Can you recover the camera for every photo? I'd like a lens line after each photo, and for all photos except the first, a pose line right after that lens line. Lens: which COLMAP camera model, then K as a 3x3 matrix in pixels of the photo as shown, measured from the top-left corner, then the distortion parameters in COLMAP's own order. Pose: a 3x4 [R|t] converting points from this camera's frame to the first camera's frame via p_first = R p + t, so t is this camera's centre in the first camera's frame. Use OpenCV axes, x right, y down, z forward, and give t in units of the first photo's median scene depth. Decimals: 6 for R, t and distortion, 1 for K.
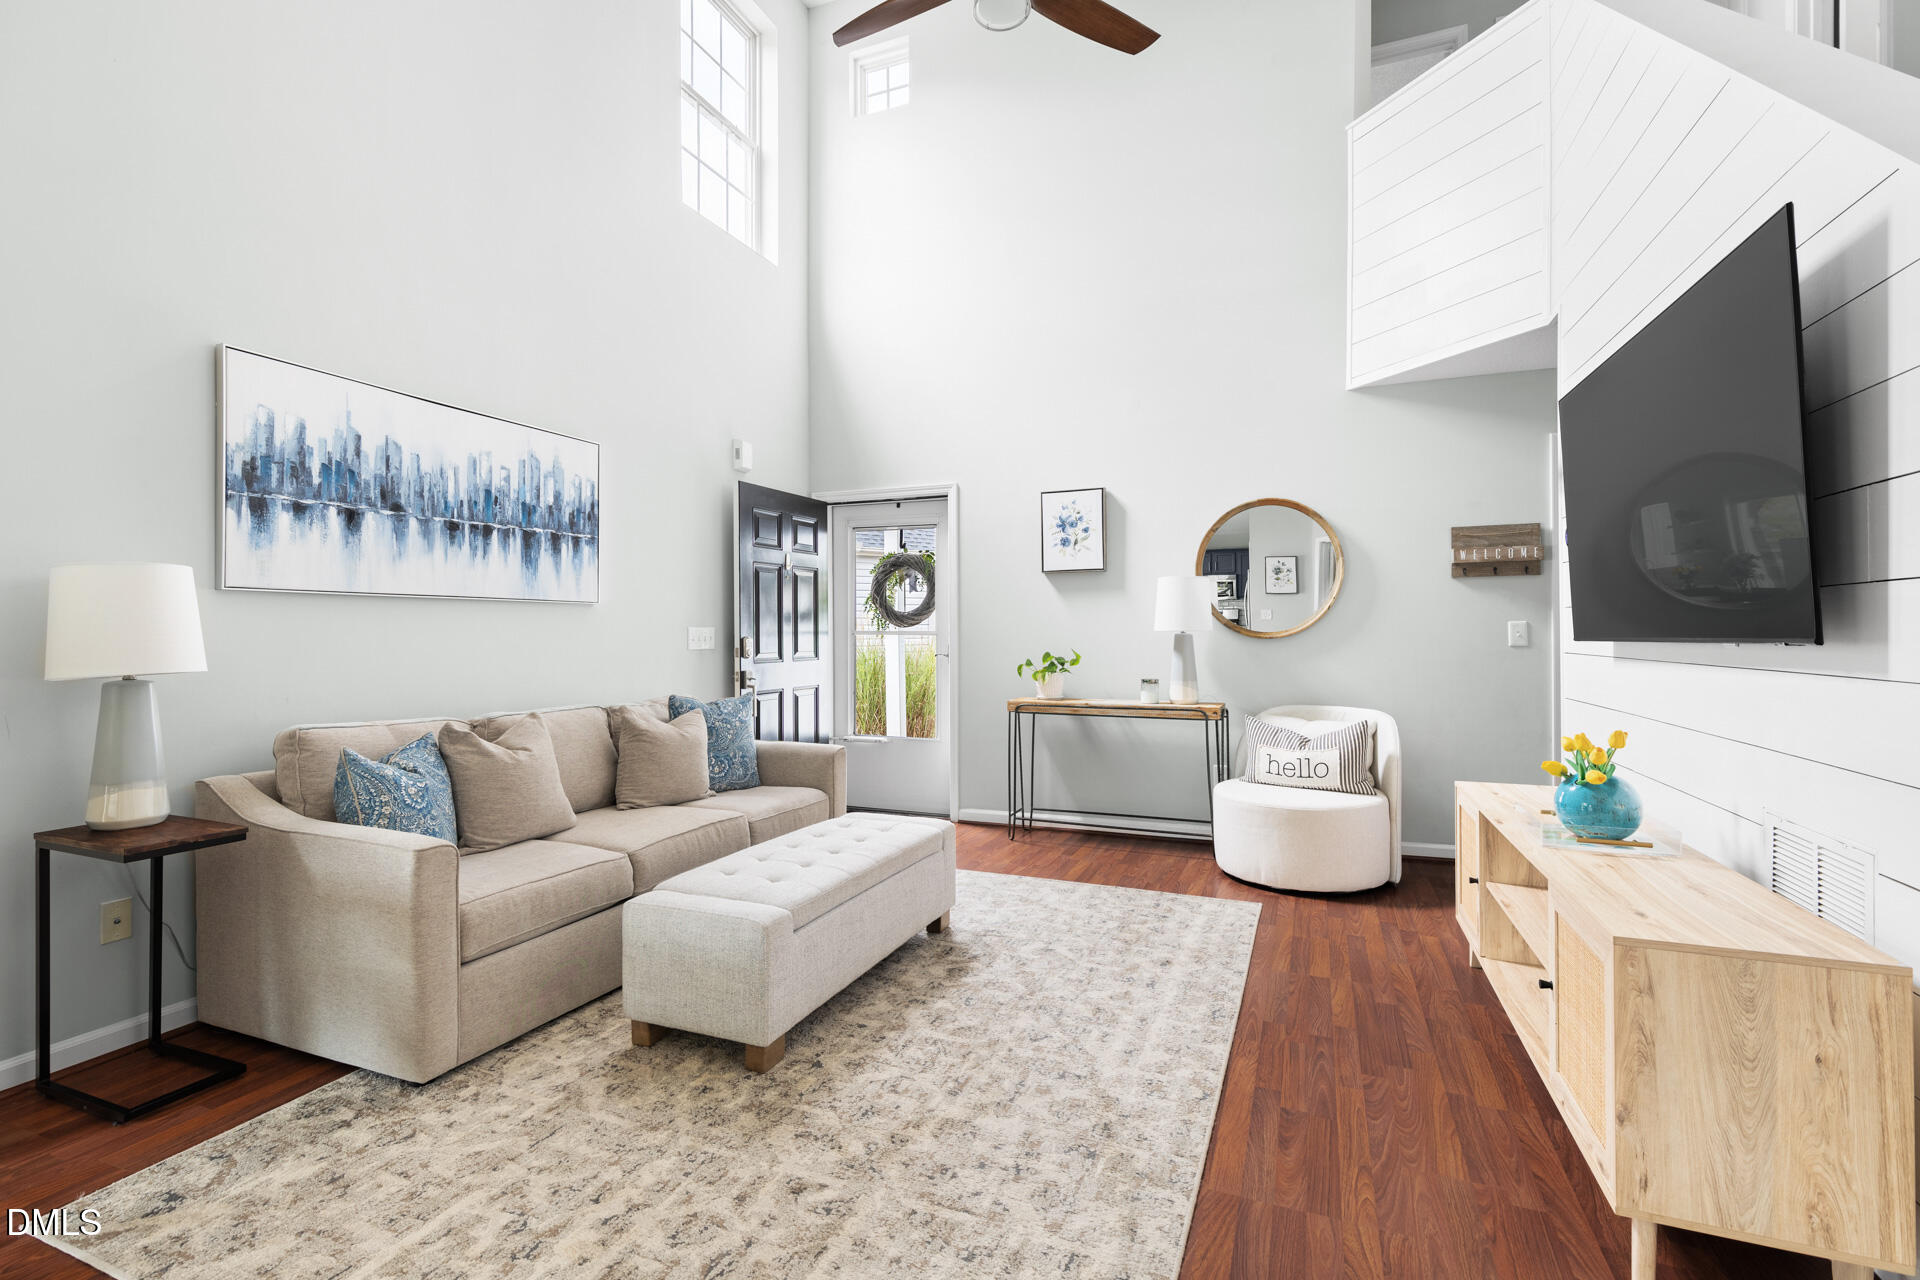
lens RADIAL K [[862.9, 0, 960.2], [0, 862.9, 628.7], [0, 0, 1]] dist [0.008867, -0.002132]
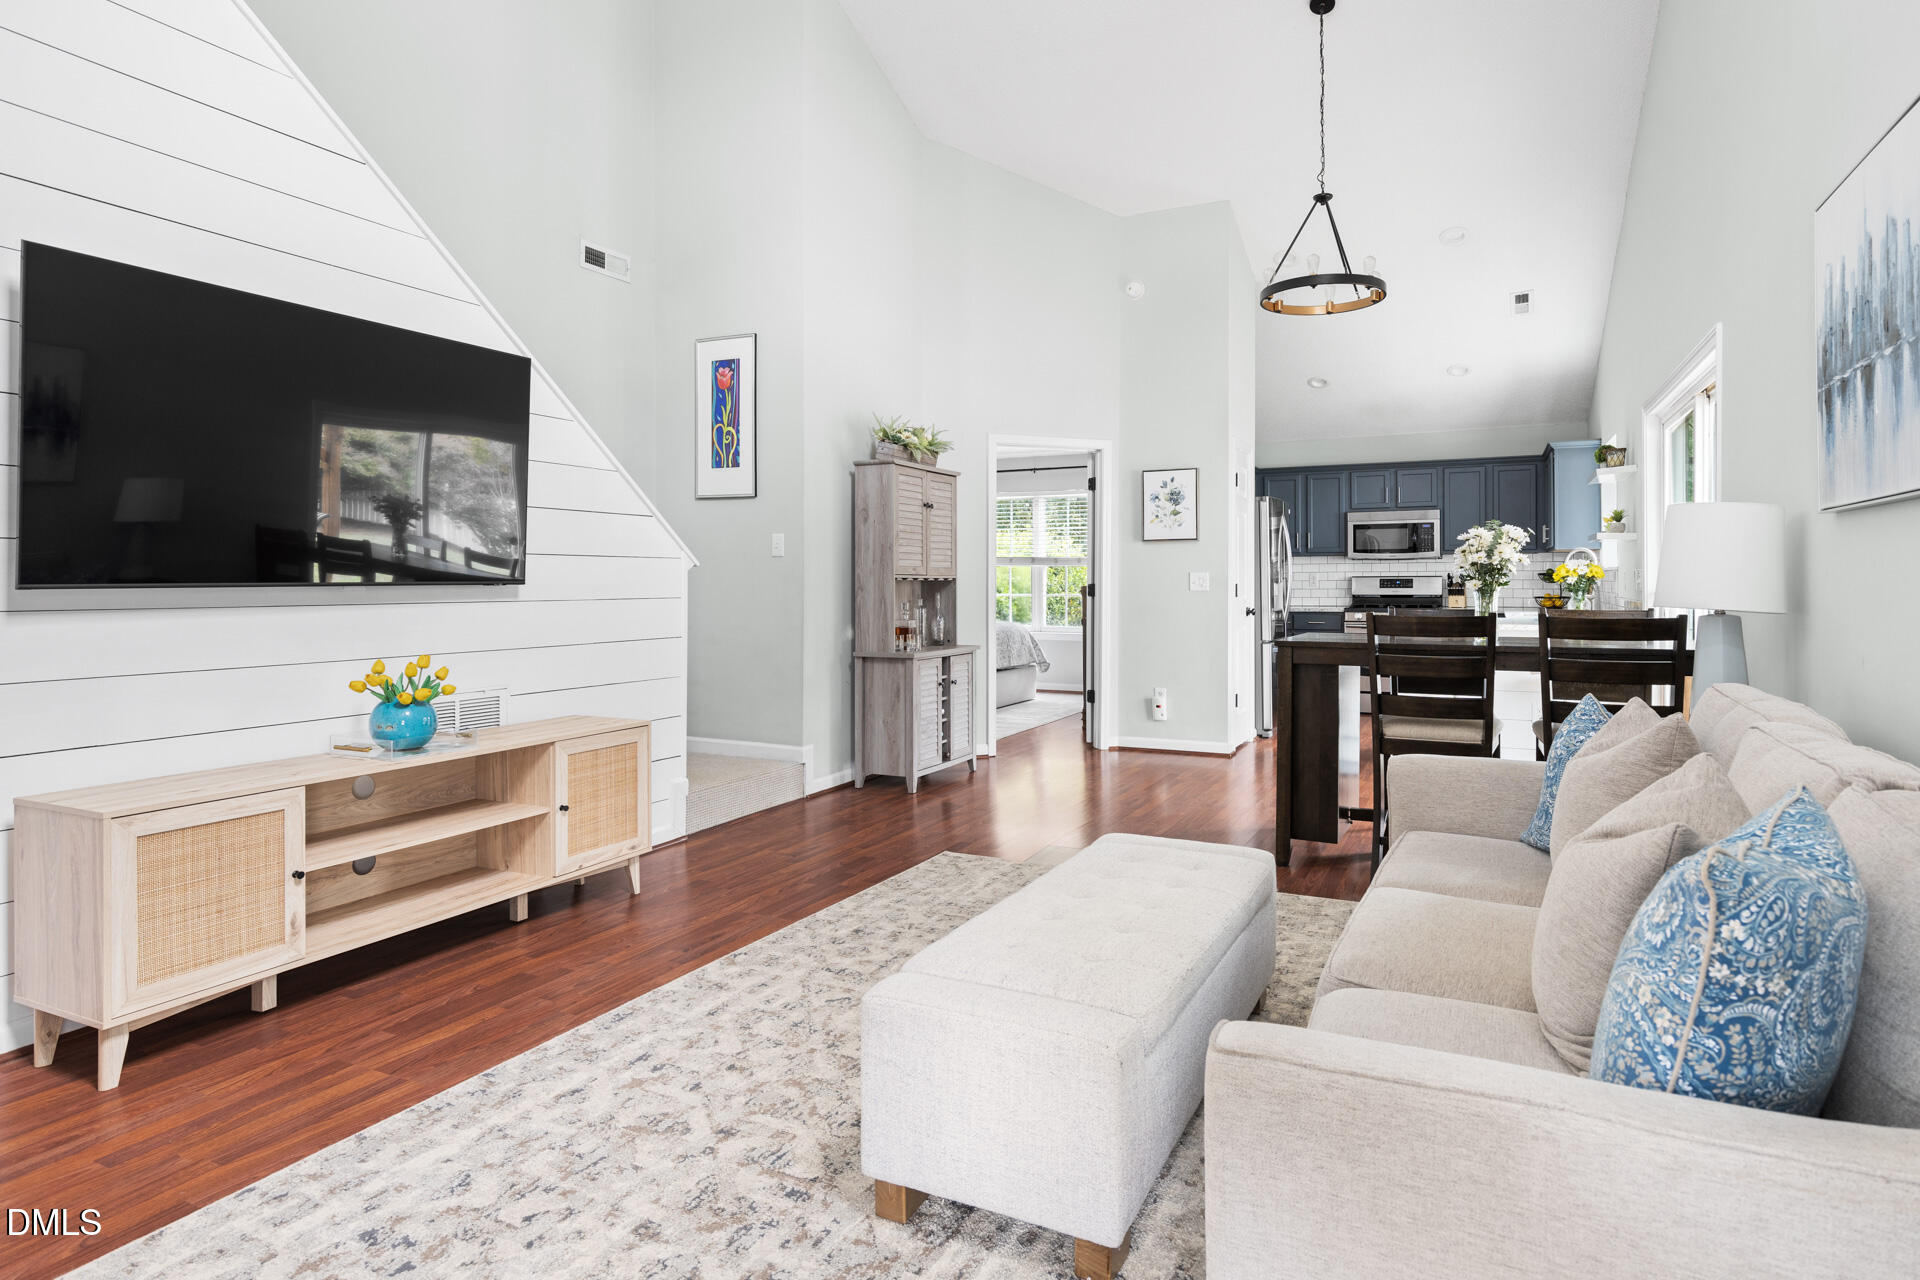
lens RADIAL K [[1031.9, 0, 1015.7], [0, 1031.9, 580.0], [0, 0, 1]] dist [0.003957, -0.004574]
pose [[-0.999013, 0.006216, 0.043989, -0.109577], [0.005945, 0.999963, -0.006297, 0.013759], [-0.044027, -0.006029, -0.999012, 1.511153]]
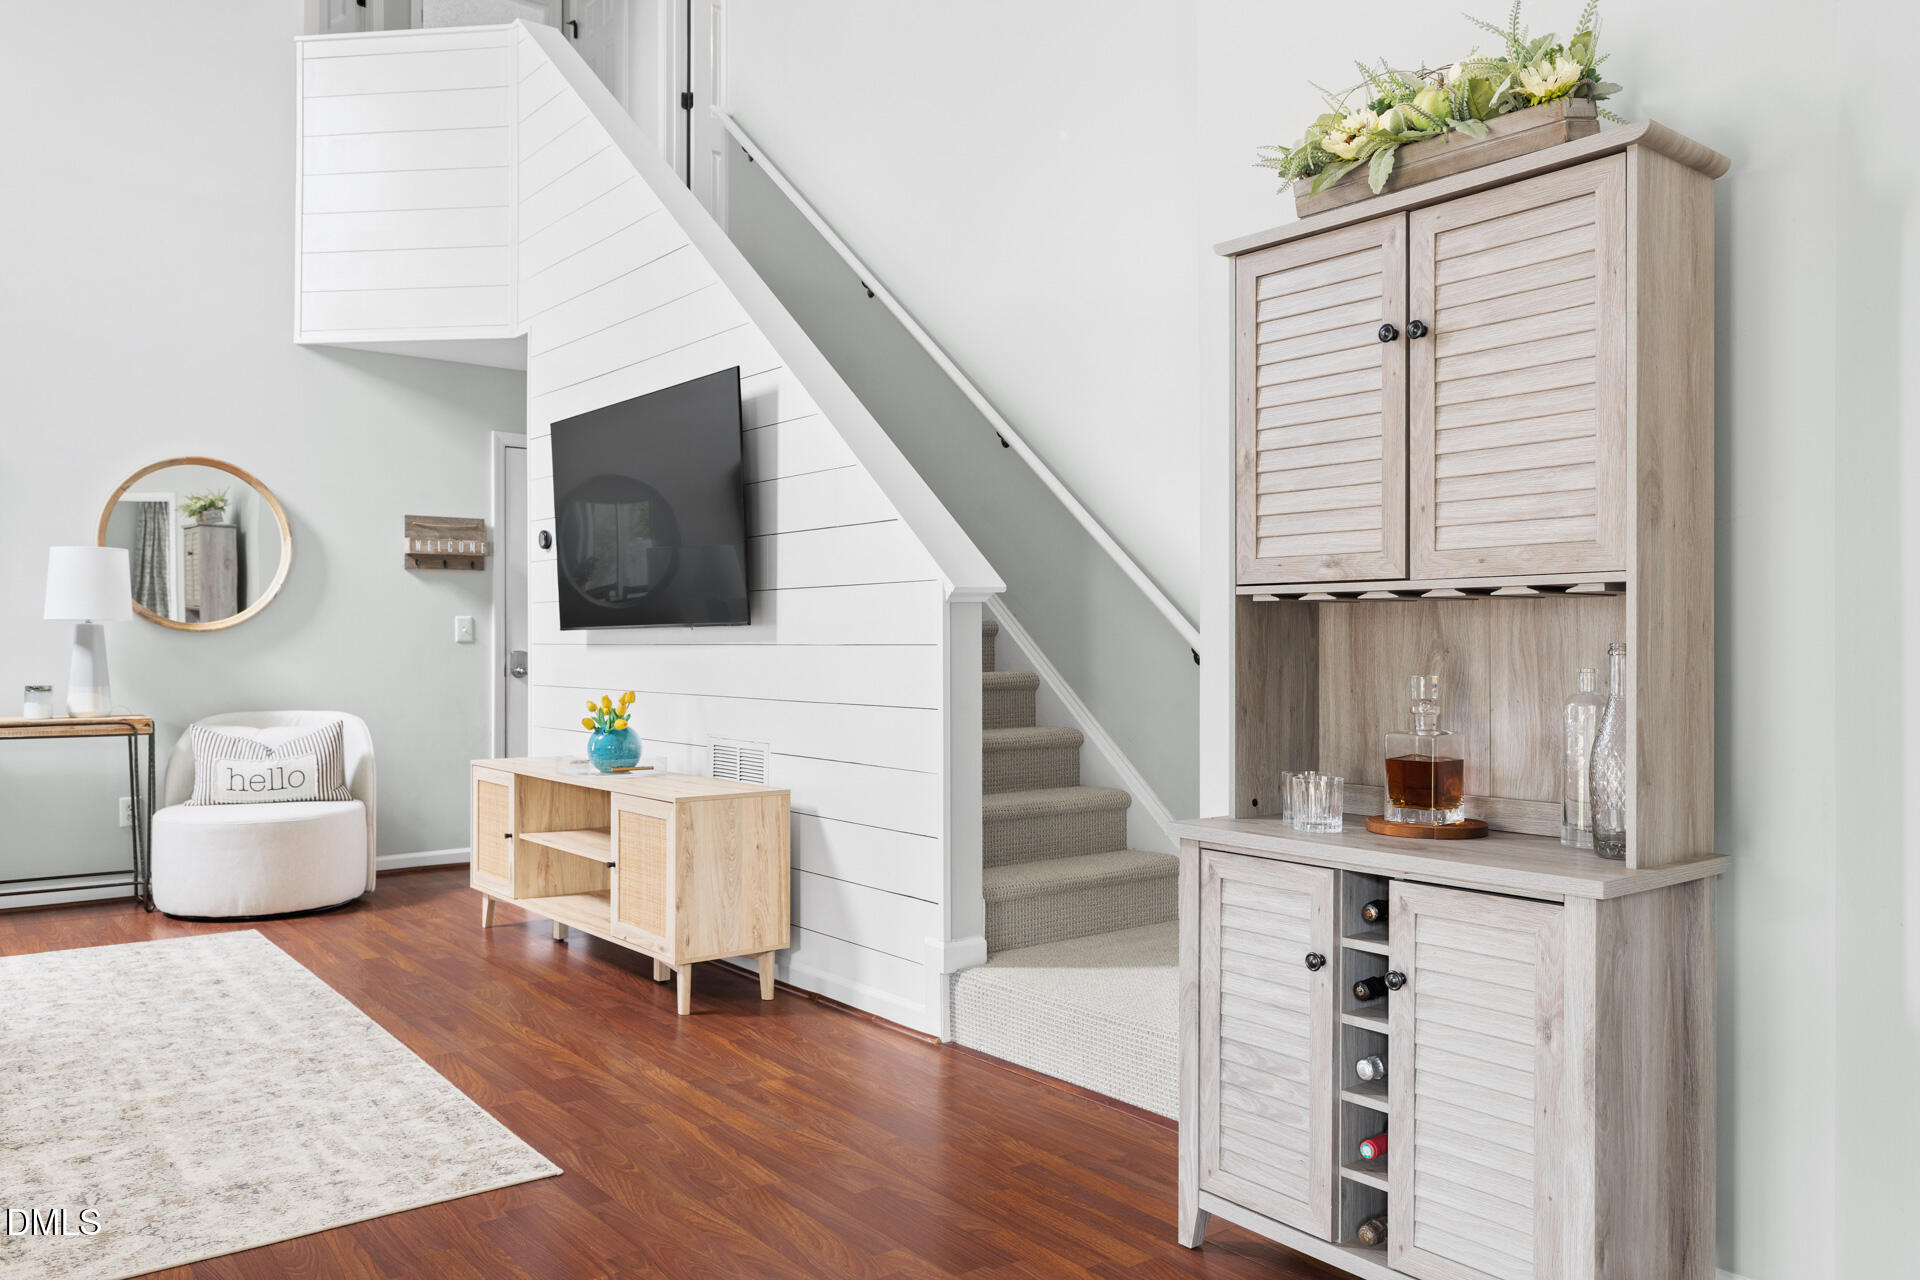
lens RADIAL K [[1403.9, 0, 955.9], [0, 1403.9, 638.3], [0, 0, 1]] dist [0.000025, -0.001046]
pose [[0.497823, 0.009781, 0.867223, -0.565989], [-0.007583, 0.999947, -0.006925, 0.028018], [-0.867245, -0.003128, 0.497871, -0.344912]]
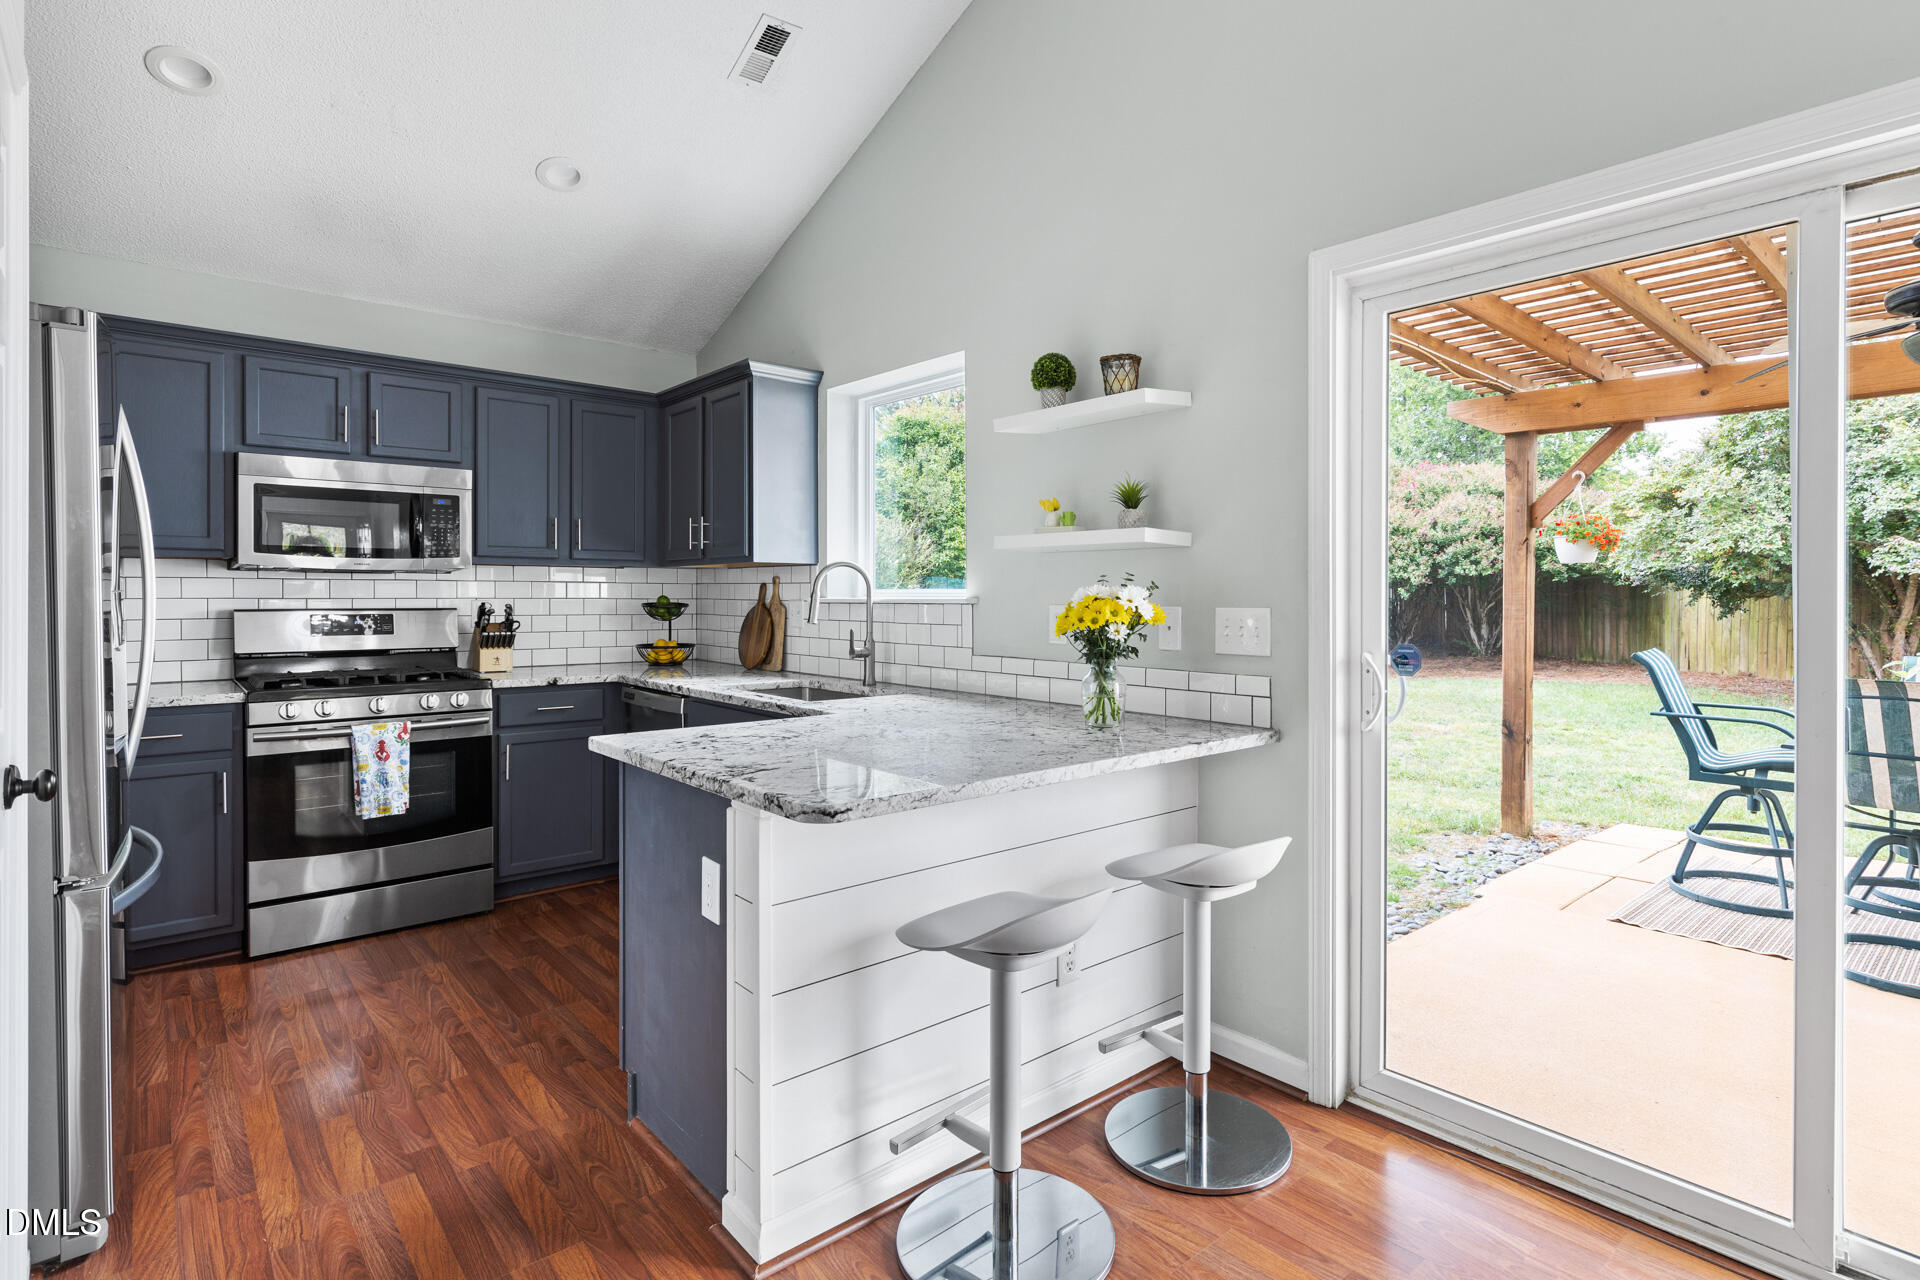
lens RADIAL K [[968.3, 0, 1011.8], [0, 968.3, 601.3], [0, 0, 1]] dist [-0.003204, 0.000213]
pose [[-0.434768, 0.006814, -0.900517, -0.290347], [0.005988, 0.999971, 0.004676, -0.016365], [0.900523, -0.003359, -0.434796, -0.000960]]
